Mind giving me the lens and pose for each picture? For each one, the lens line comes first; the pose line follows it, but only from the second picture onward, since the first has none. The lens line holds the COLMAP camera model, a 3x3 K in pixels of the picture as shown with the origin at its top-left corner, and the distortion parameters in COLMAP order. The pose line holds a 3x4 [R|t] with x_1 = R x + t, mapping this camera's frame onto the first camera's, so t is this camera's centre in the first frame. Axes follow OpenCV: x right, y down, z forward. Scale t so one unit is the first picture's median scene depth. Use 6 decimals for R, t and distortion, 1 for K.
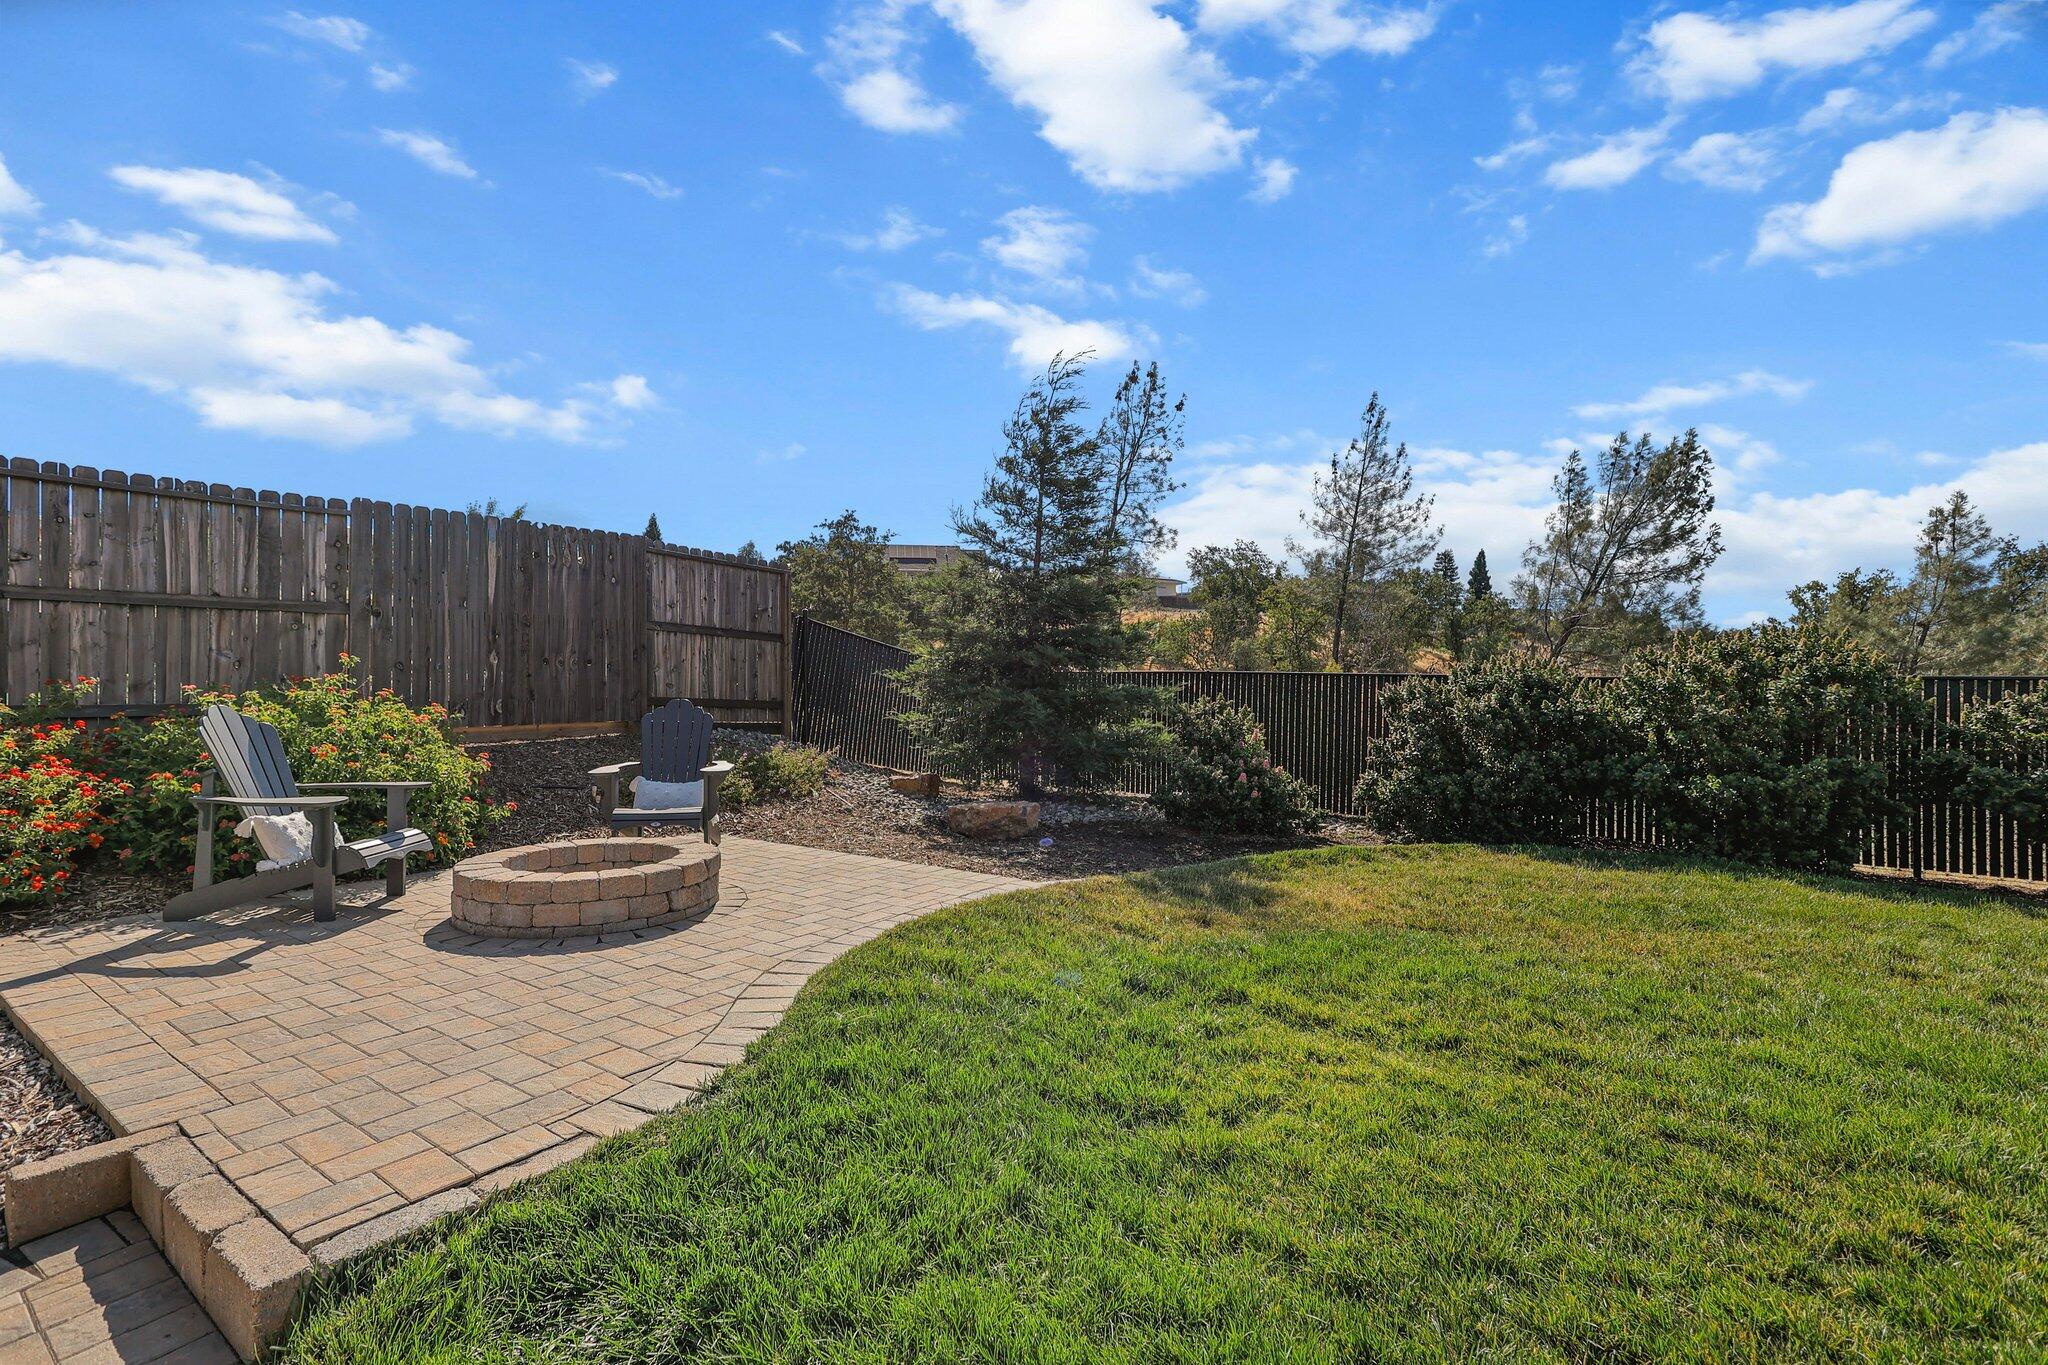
lens RADIAL K [[956.9, 0, 1021.3], [0, 956.9, 683.6], [0, 0, 1]] dist [0.002297, 0.000333]
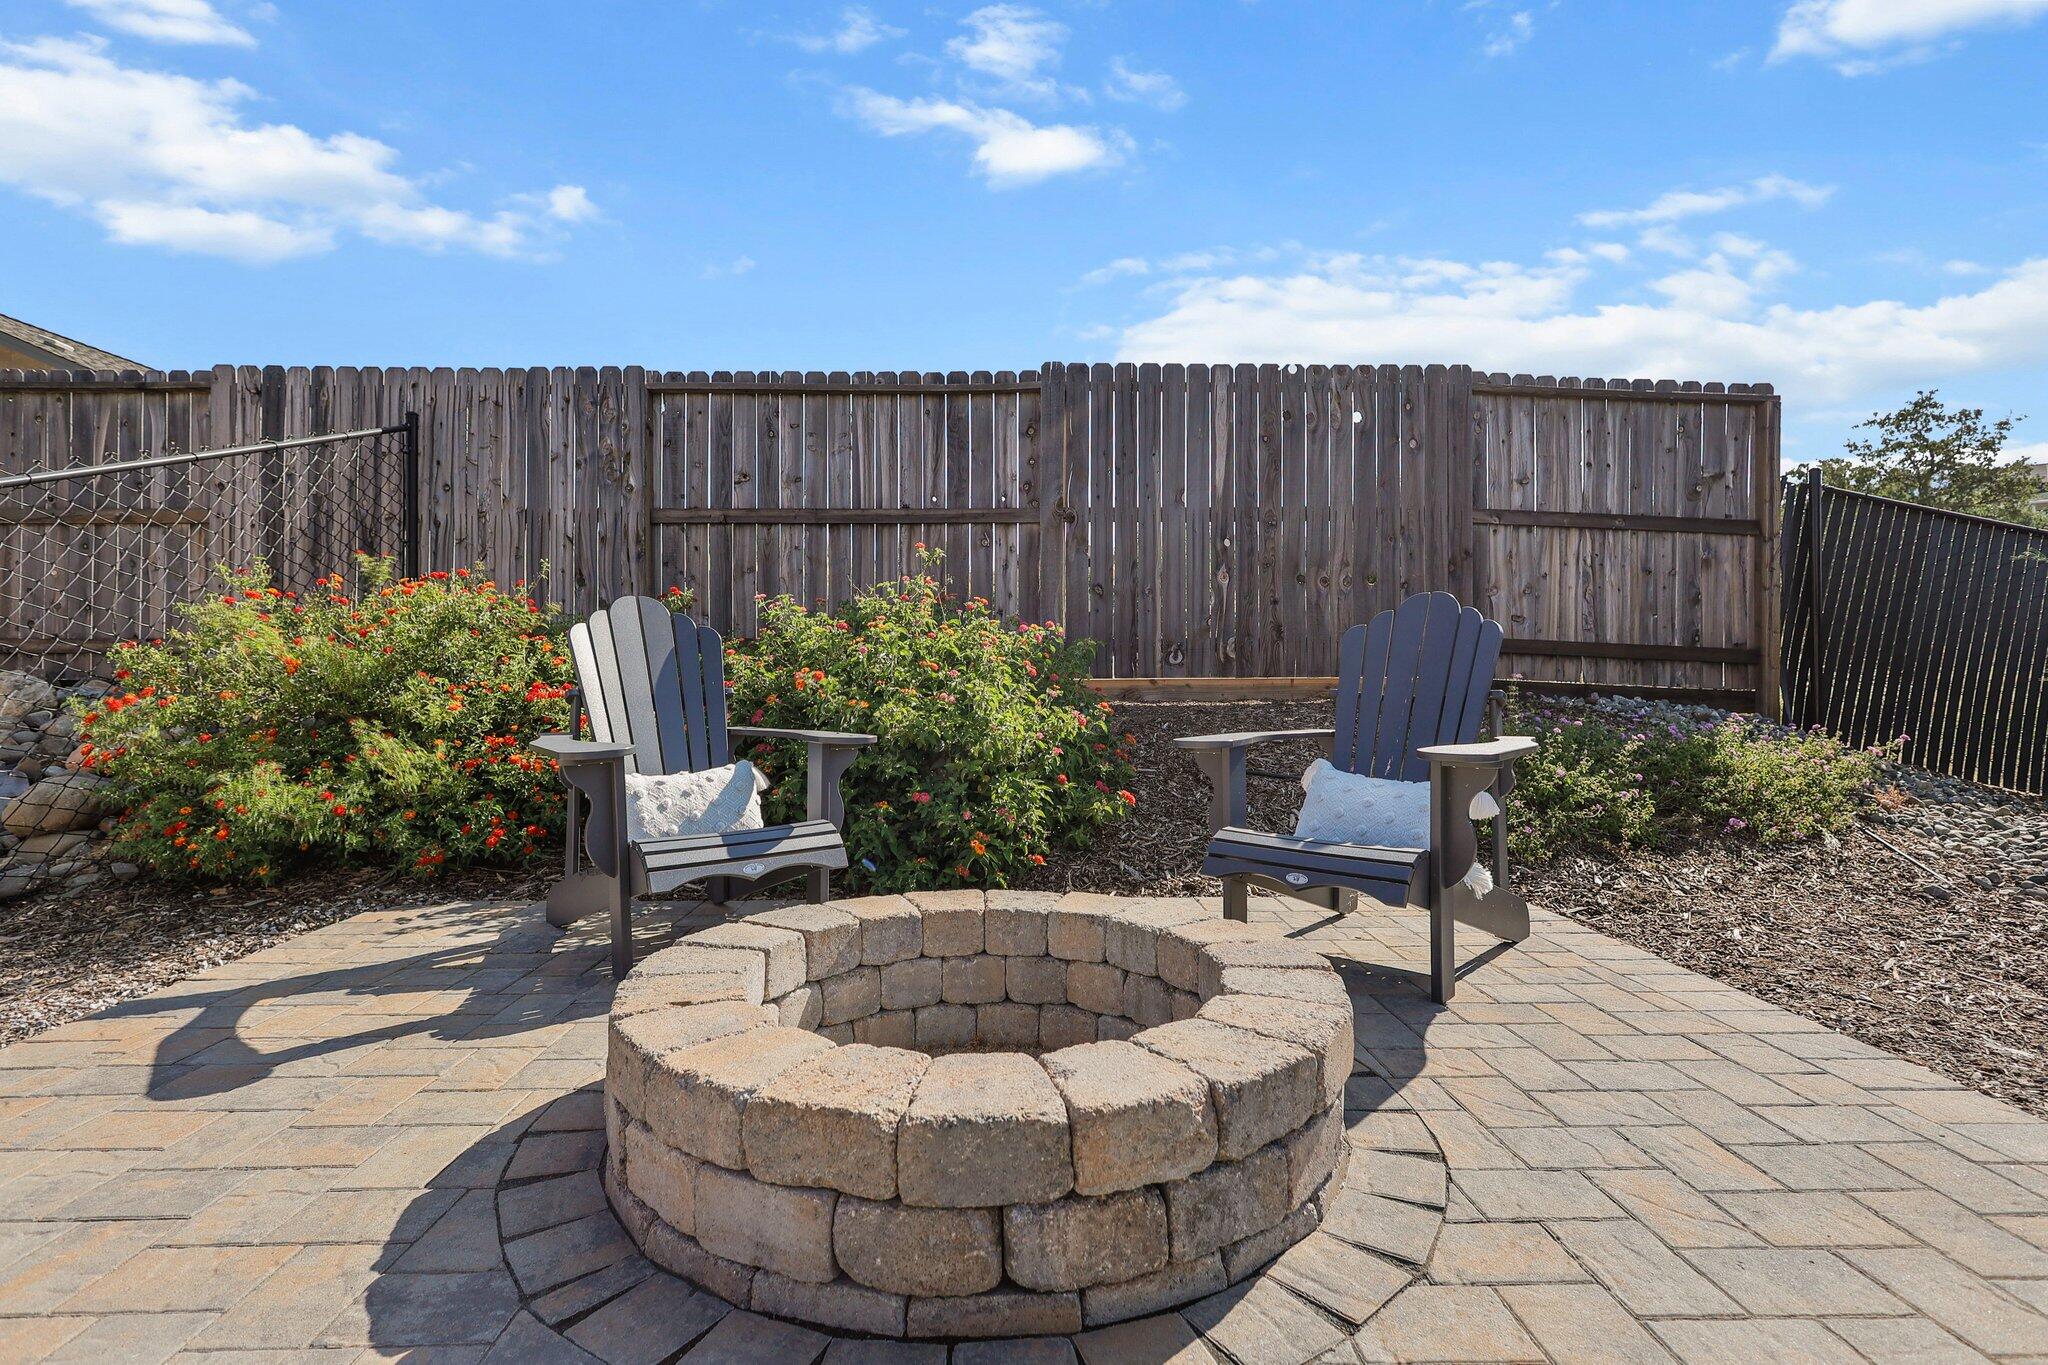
lens RADIAL K [[983.7, 0, 1020.0], [0, 983.7, 676.3], [0, 0, 1]] dist [0.003213, 0.000773]
pose [[0.608155, -0.000839, -0.793818, -0.080903], [-0.000847, 0.999998, -0.001707, 0.040257], [0.793818, 0.001710, 0.608153, 0.418400]]
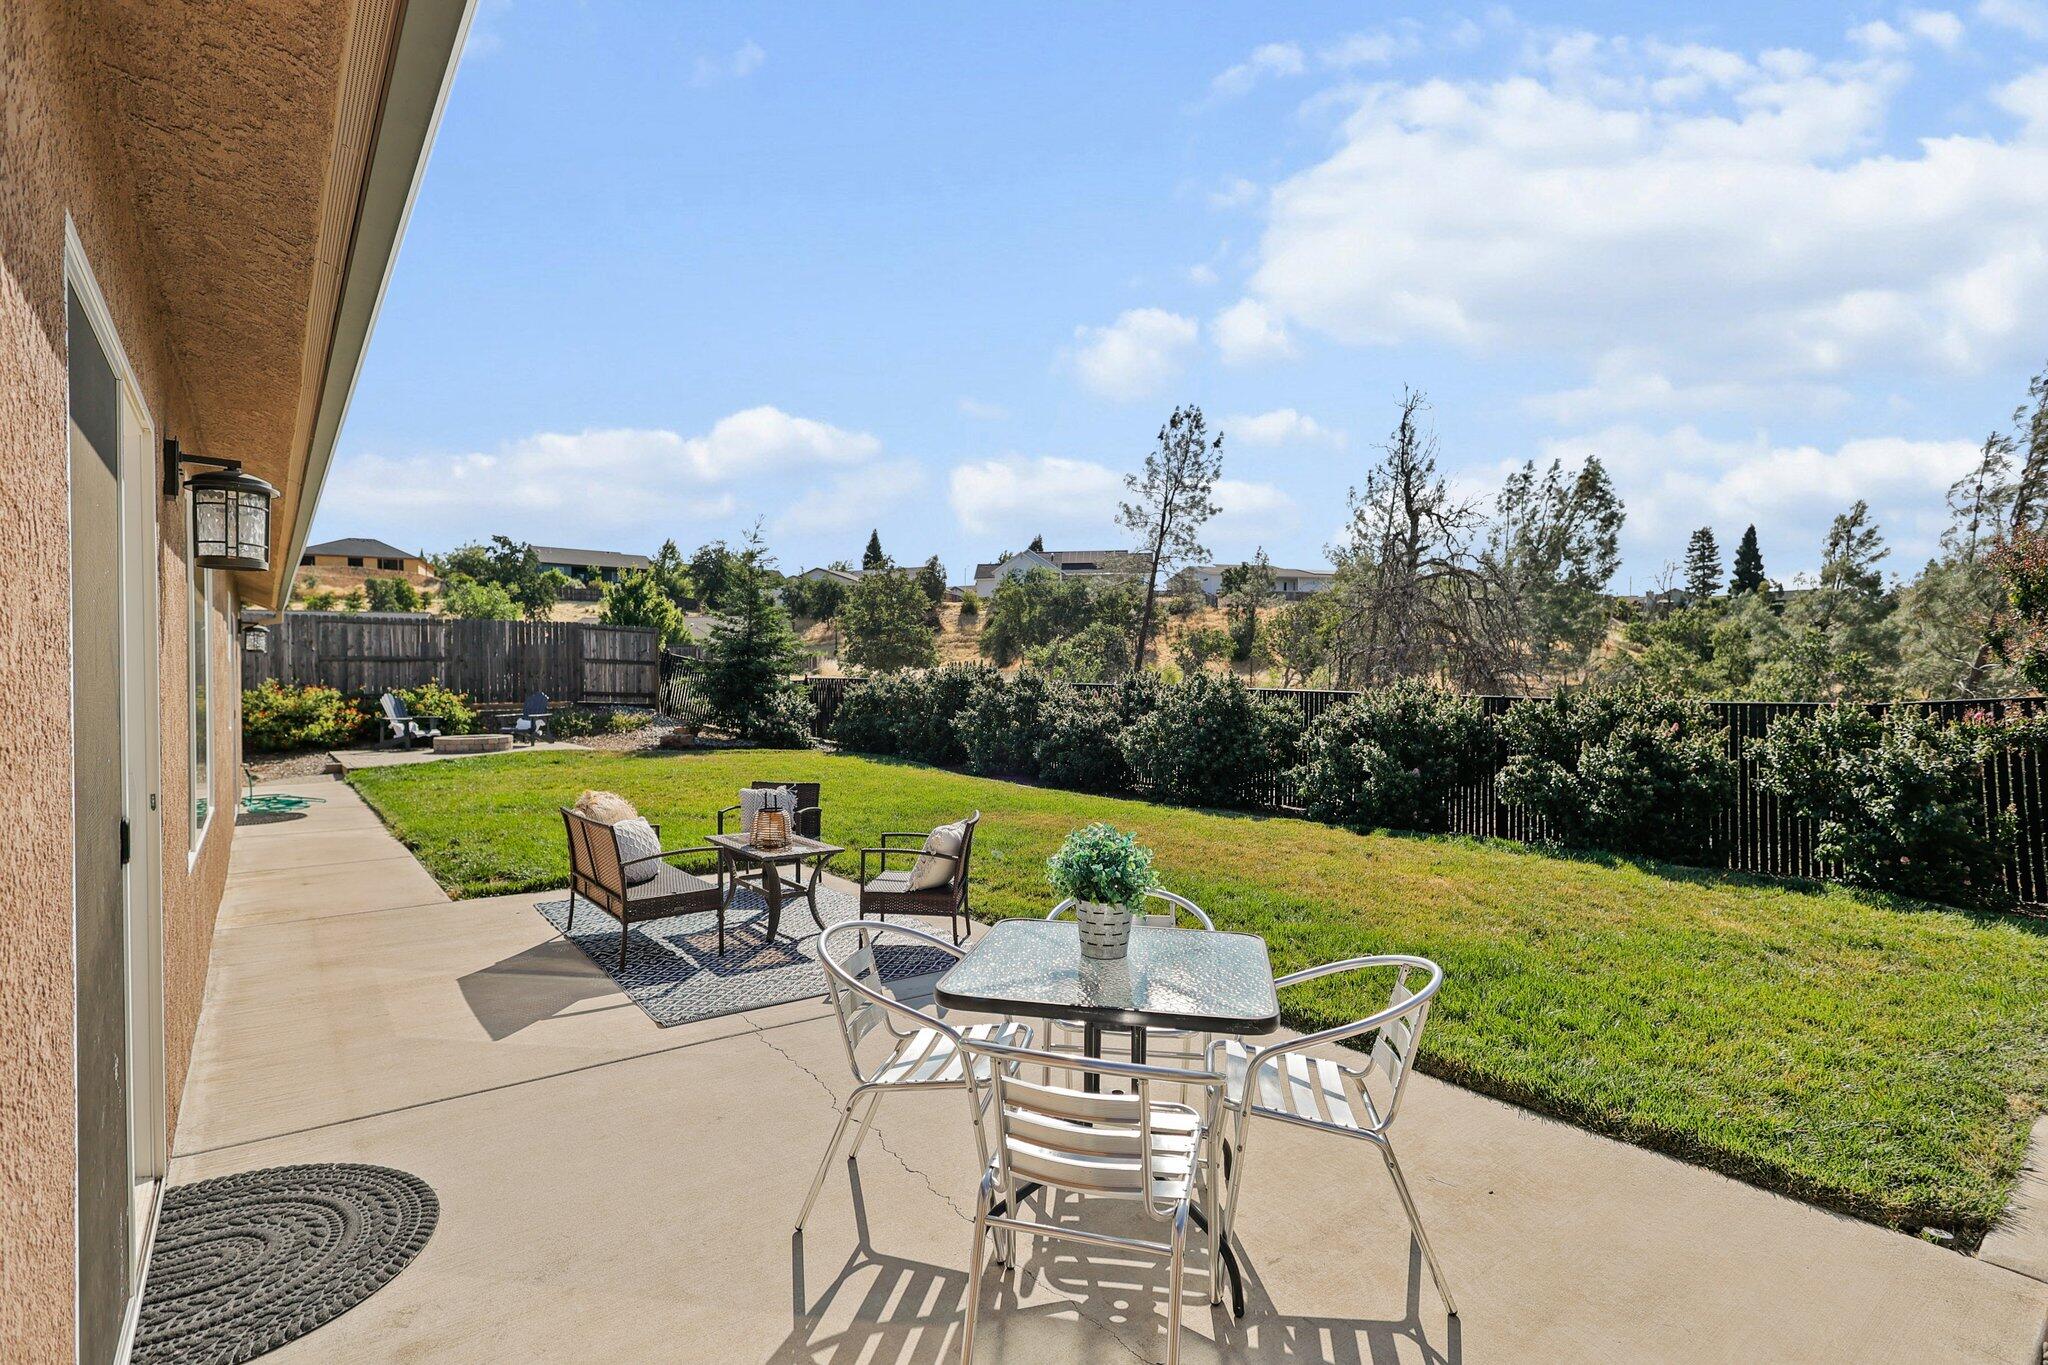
lens RADIAL K [[956.9, 0, 1021.3], [0, 956.9, 683.6], [0, 0, 1]] dist [0.002297, 0.000333]
pose [[0.967729, -0.002127, -0.251985, 1.259815], [0.003536, 0.999981, 0.005138, -0.013200], [0.251969, -0.005863, 0.967718, -0.999946]]
